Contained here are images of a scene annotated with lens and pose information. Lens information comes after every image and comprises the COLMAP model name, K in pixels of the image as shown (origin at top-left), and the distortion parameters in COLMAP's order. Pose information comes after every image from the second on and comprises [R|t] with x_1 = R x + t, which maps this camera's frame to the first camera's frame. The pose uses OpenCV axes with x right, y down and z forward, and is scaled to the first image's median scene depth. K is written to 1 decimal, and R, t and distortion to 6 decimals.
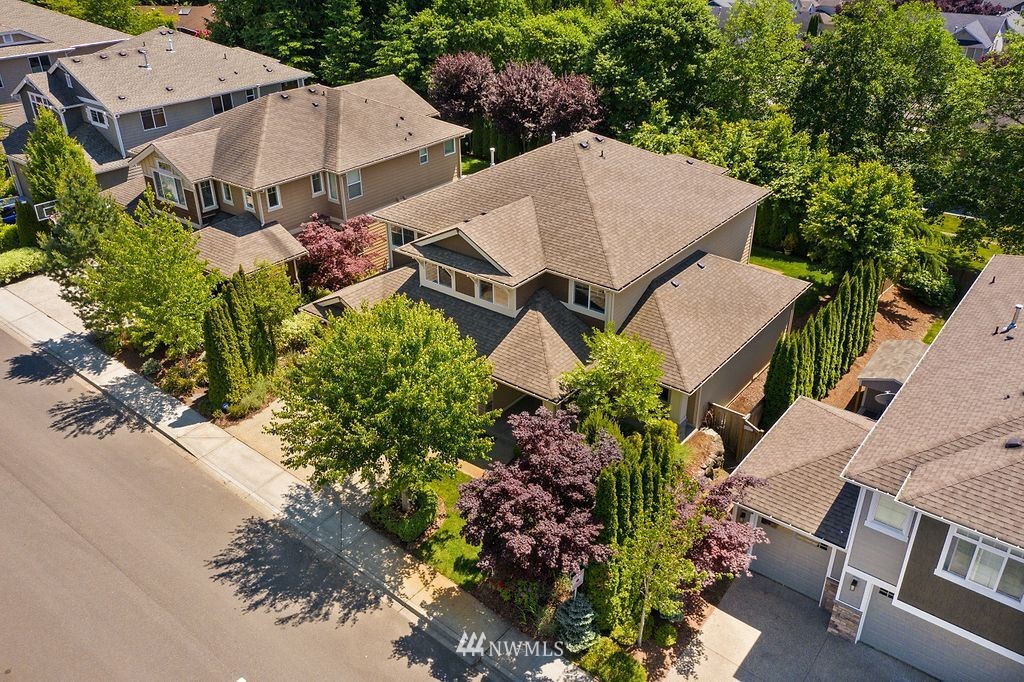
lens RADIAL K [[816.7, 0, 512.1], [0, 816.7, 340.9], [0, 0, 1]] dist [0.002214, 0.018929]
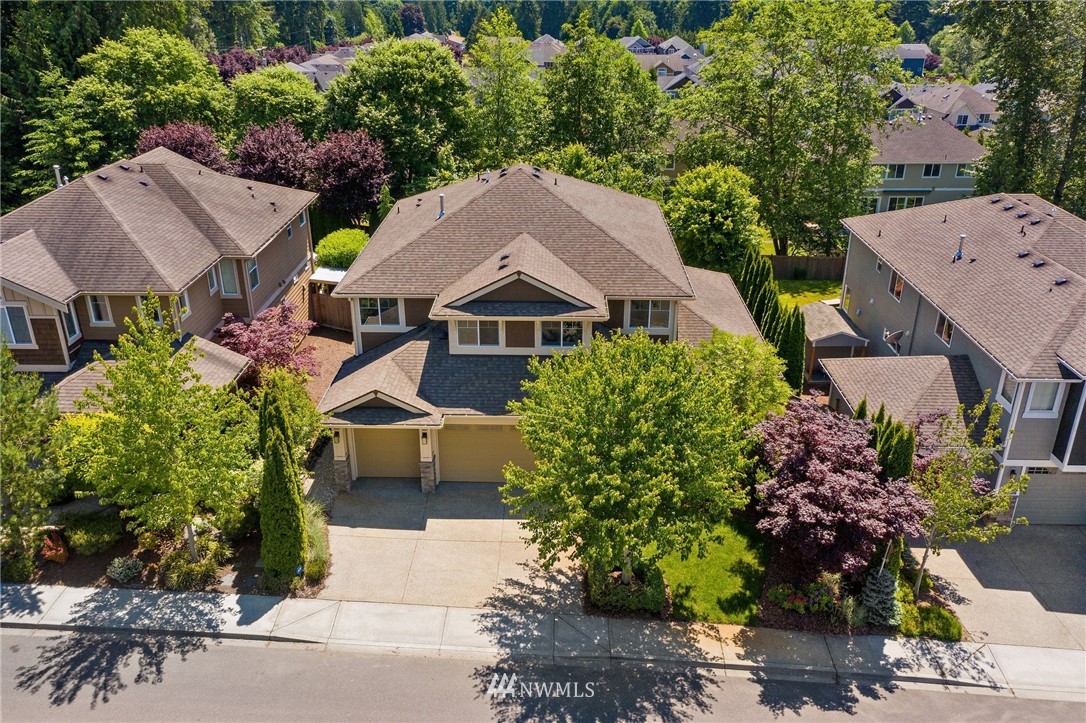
lens RADIAL K [[866.1, 0, 540.9], [0, 866.1, 360.2], [0, 0, 1]] dist [0.002214, 0.018929]
pose [[0.799949, -0.240402, 0.549807, -0.532358], [0.285182, 0.958464, 0.004157, -0.039583], [-0.527970, 0.153470, 0.835281, 0.201722]]
